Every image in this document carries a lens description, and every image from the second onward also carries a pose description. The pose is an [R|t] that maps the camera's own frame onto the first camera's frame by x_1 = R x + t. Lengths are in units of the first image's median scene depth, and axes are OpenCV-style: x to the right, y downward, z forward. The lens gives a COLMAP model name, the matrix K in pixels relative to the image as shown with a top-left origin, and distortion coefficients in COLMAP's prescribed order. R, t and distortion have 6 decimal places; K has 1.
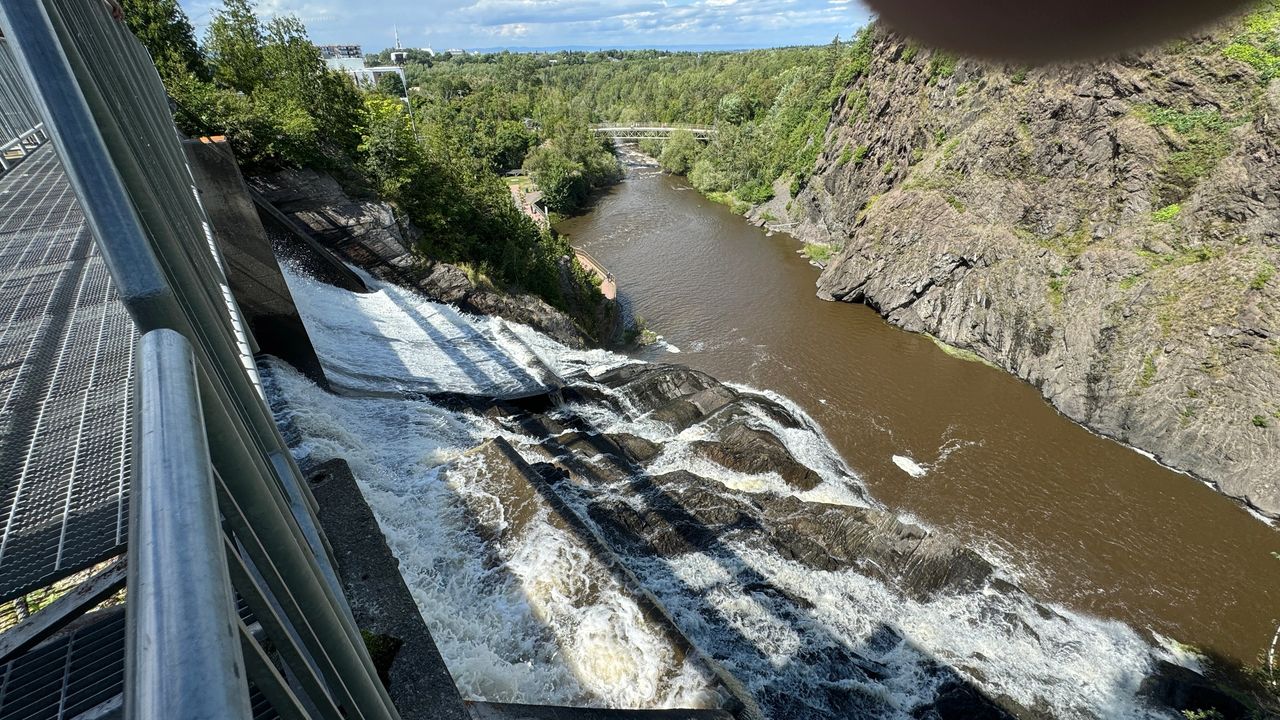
lens RADIAL K [[525.1, 0, 640.0], [0, 525.1, 359.7], [0, 0, 1]] dist [0.000780, 0.000083]
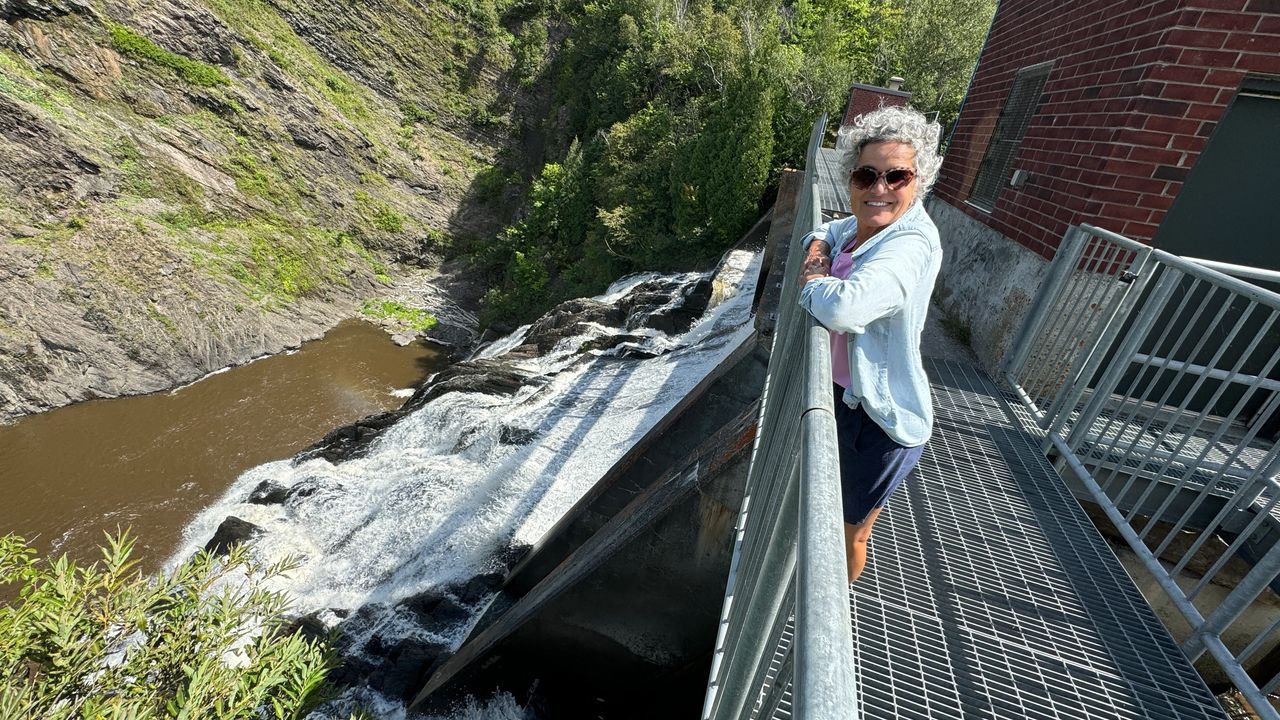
lens RADIAL K [[525.1, 0, 638.9], [0, 525.1, 360.0], [0, 0, 1]] dist [0.000780, 0.000083]
pose [[-0.556670, -0.406444, 0.724515, -0.474568], [0.337505, 0.686267, 0.644304, -0.301619], [-0.759084, 0.603192, -0.244847, 0.524022]]
